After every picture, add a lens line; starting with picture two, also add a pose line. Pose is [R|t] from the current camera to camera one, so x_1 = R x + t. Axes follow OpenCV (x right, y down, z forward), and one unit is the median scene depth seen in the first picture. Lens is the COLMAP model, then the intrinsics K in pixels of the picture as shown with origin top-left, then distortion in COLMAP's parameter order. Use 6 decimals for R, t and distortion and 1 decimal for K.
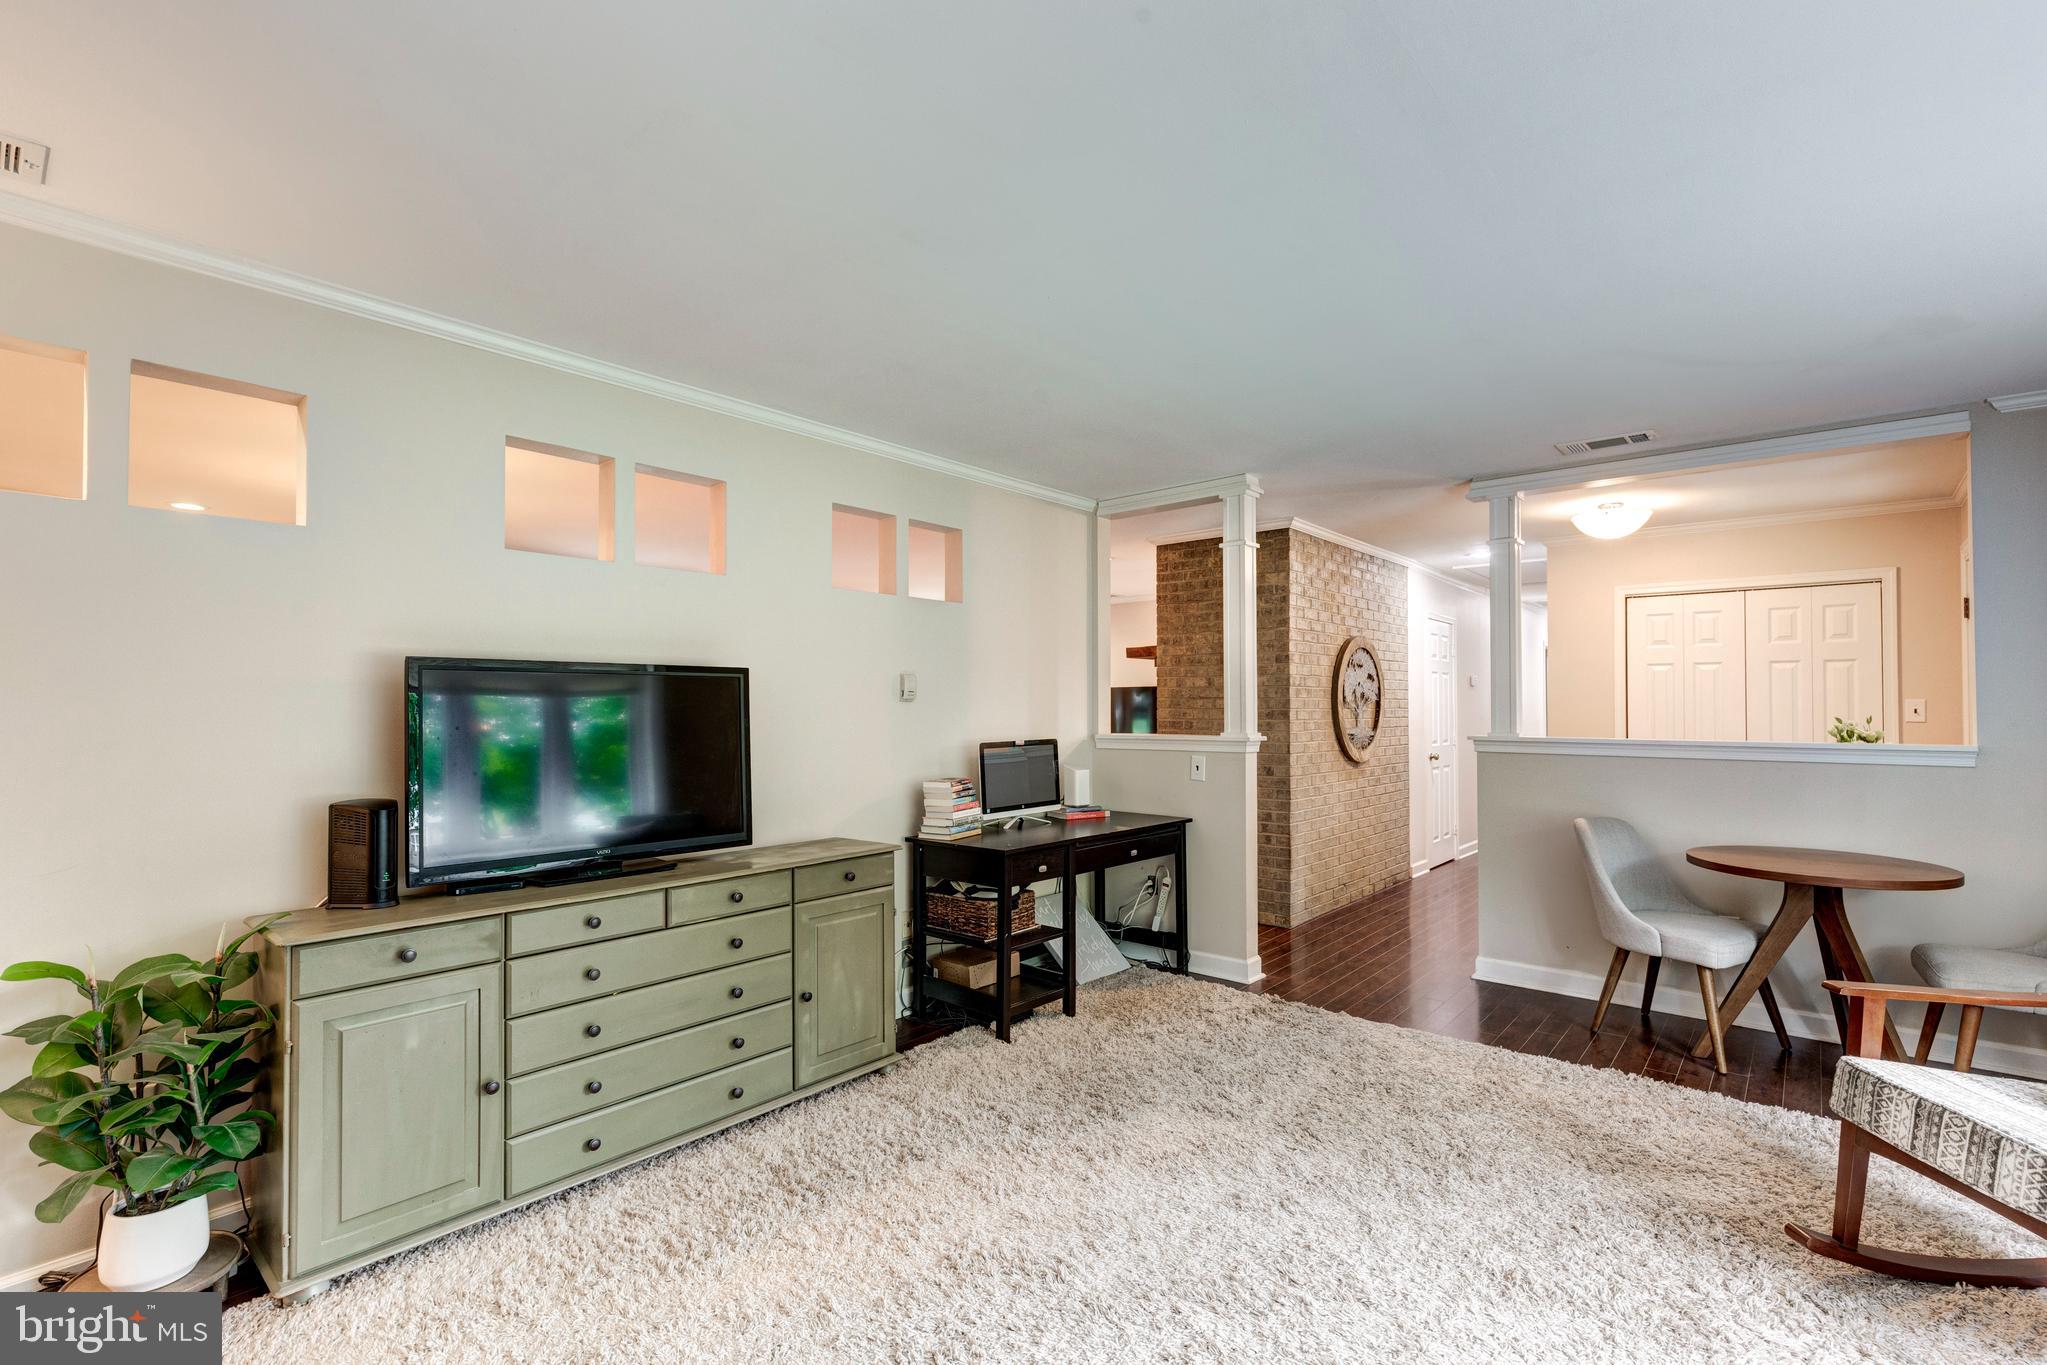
lens RADIAL K [[927.2, 0, 1041.2], [0, 927.2, 696.3], [0, 0, 1]] dist [0.004932, -0.001367]
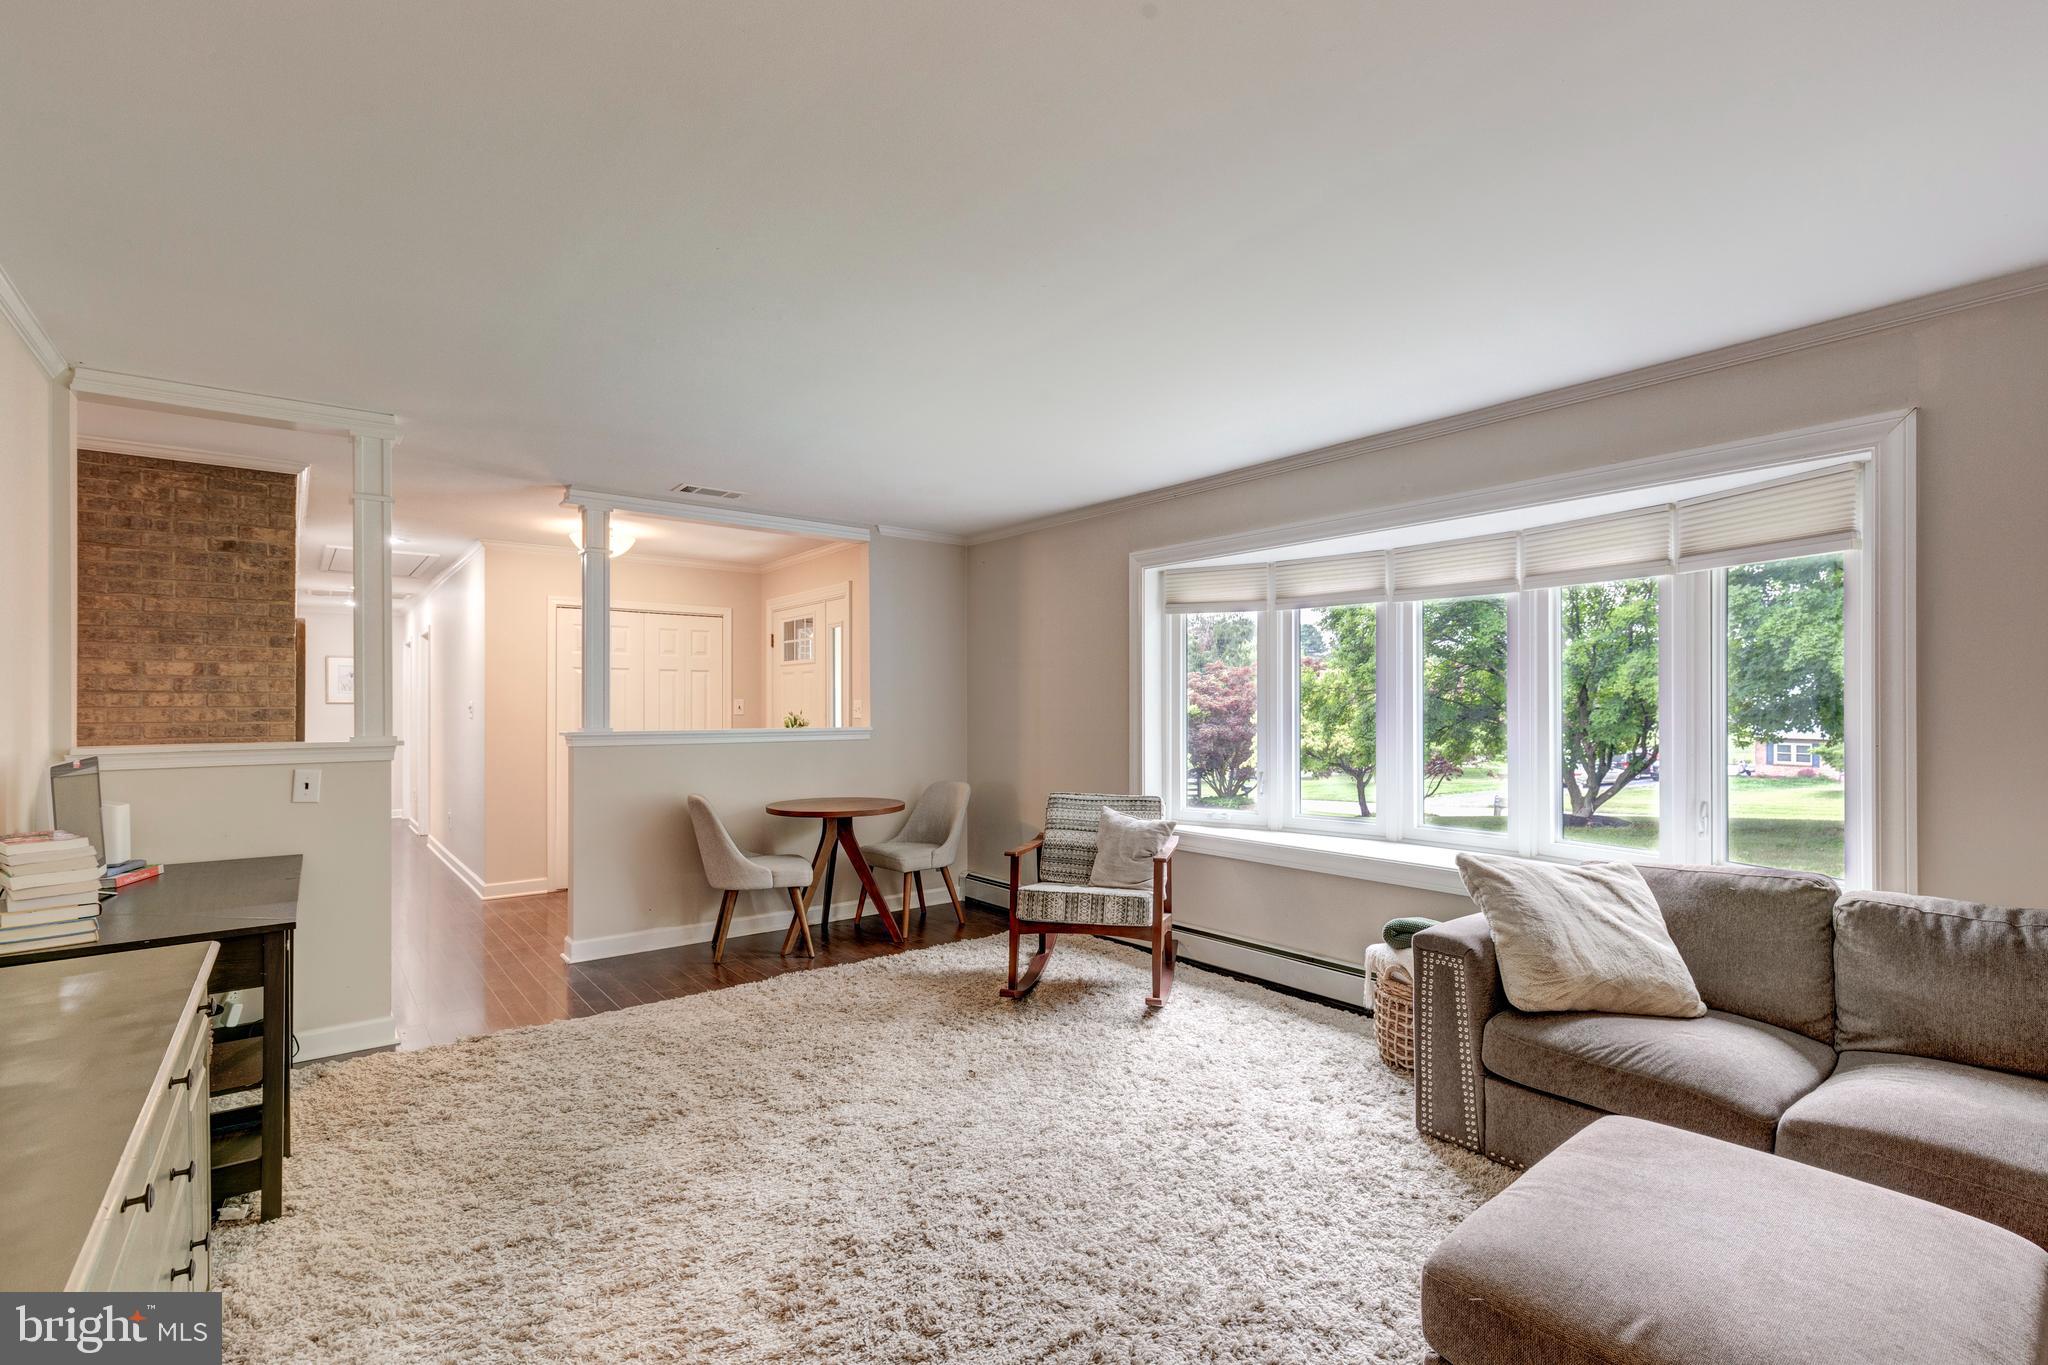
lens RADIAL K [[927.7, 0, 1028.6], [0, 927.7, 700.1], [0, 0, 1]] dist [0.004932, -0.001367]
pose [[0.201065, 0.003972, 0.979570, -0.373923], [-0.009169, 0.999956, -0.002173, 0.003797], [-0.979535, -0.008545, 0.201093, 0.232689]]
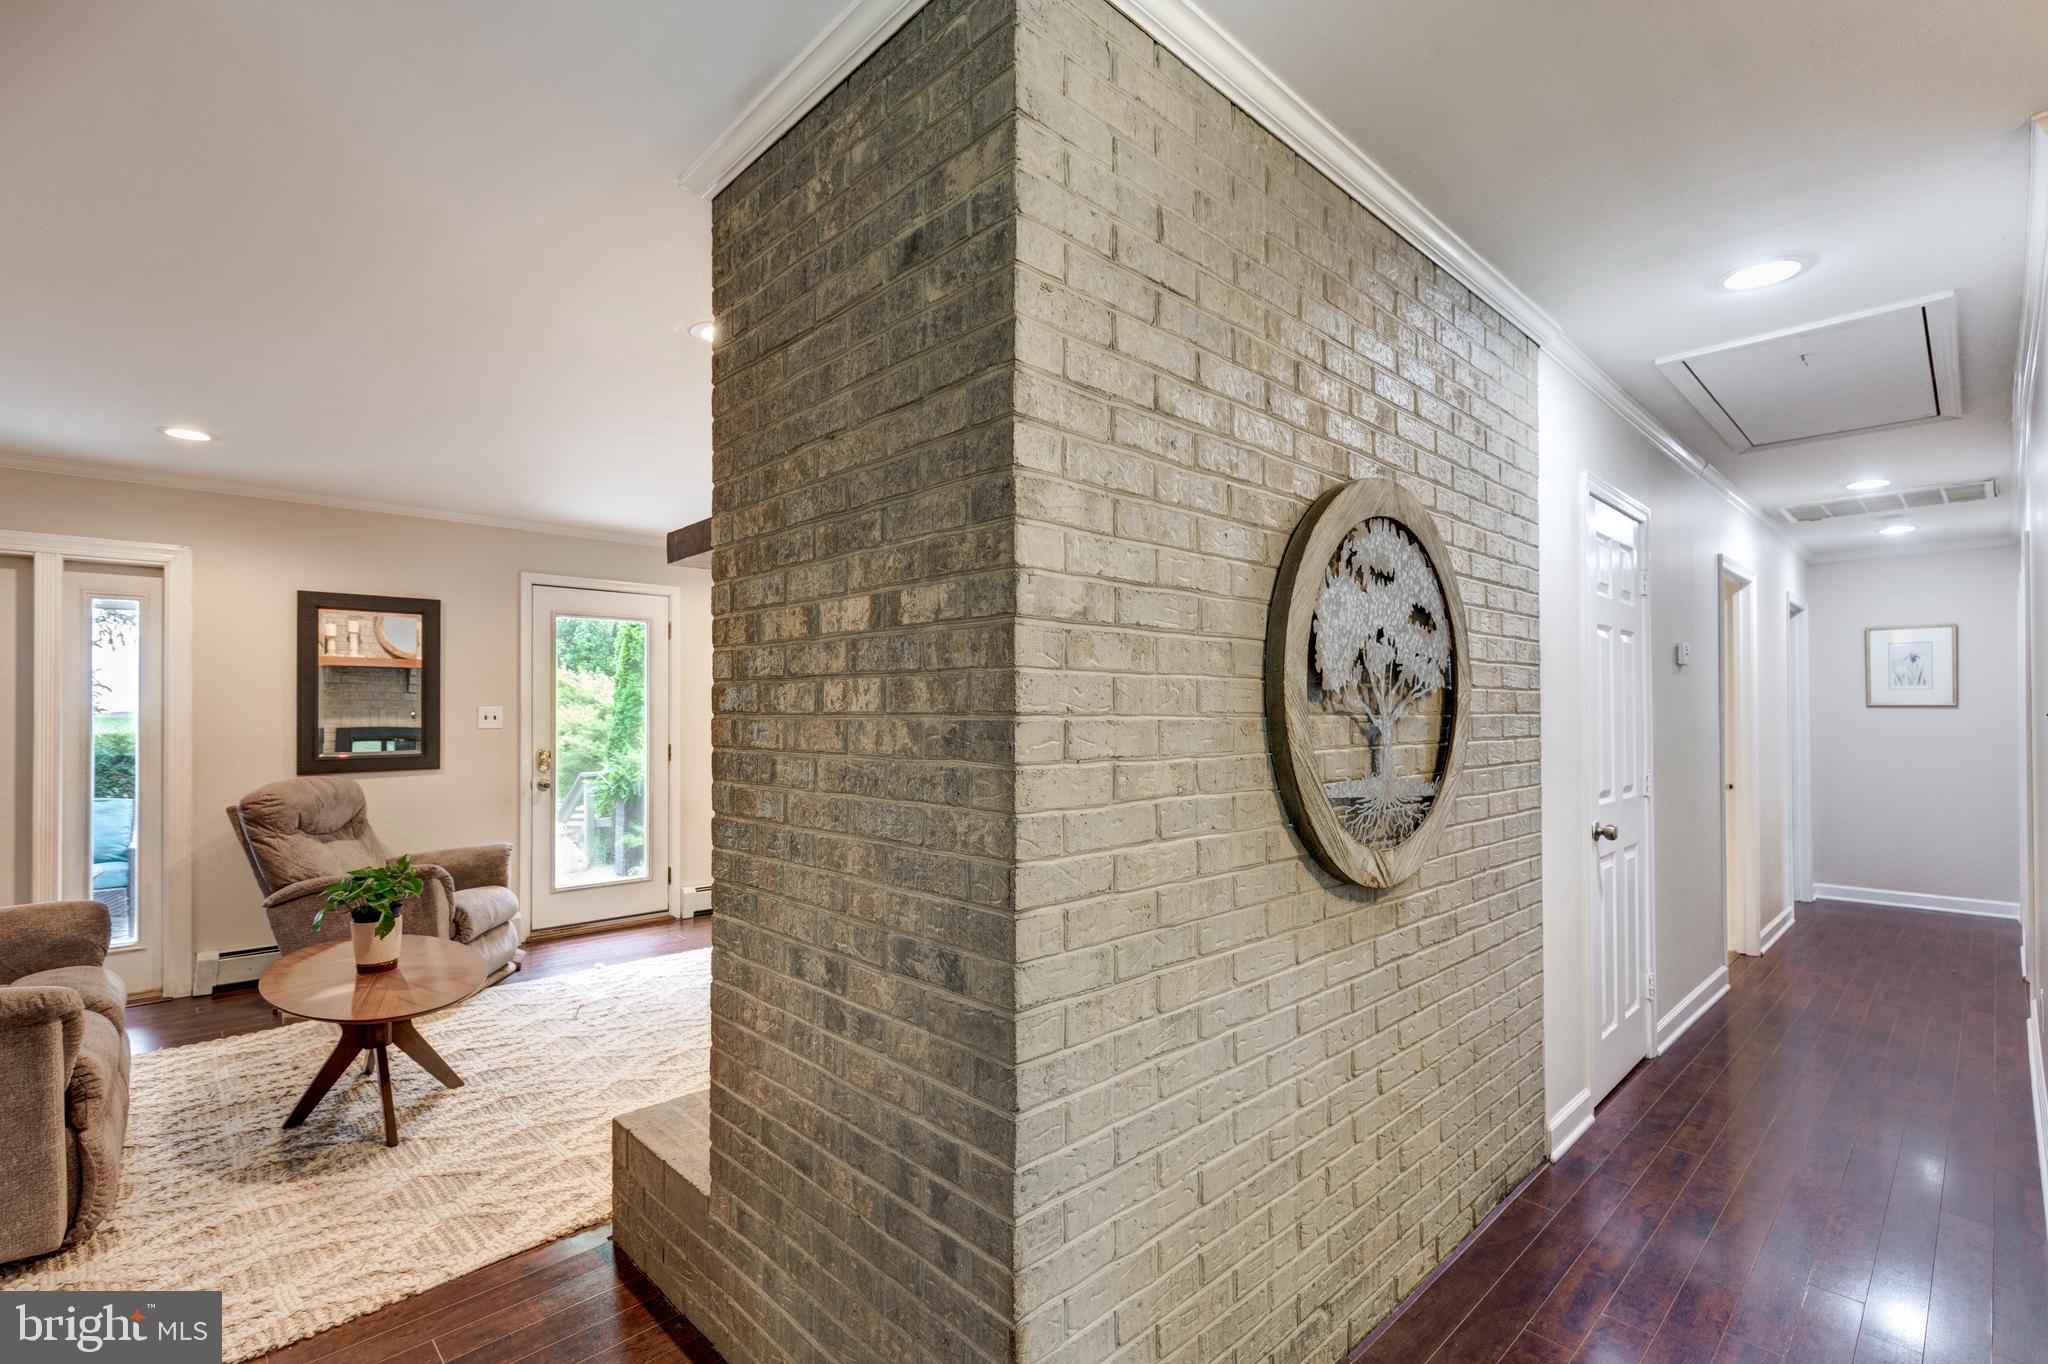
lens RADIAL K [[927.7, 0, 1012.8], [0, 927.7, 703.9], [0, 0, 1]] dist [0.004932, -0.001367]
pose [[0.992328, -0.001061, -0.123629, 0.293105], [0.001542, 0.999992, 0.003794, 0.009621], [0.123624, -0.003956, 0.992321, 0.764457]]
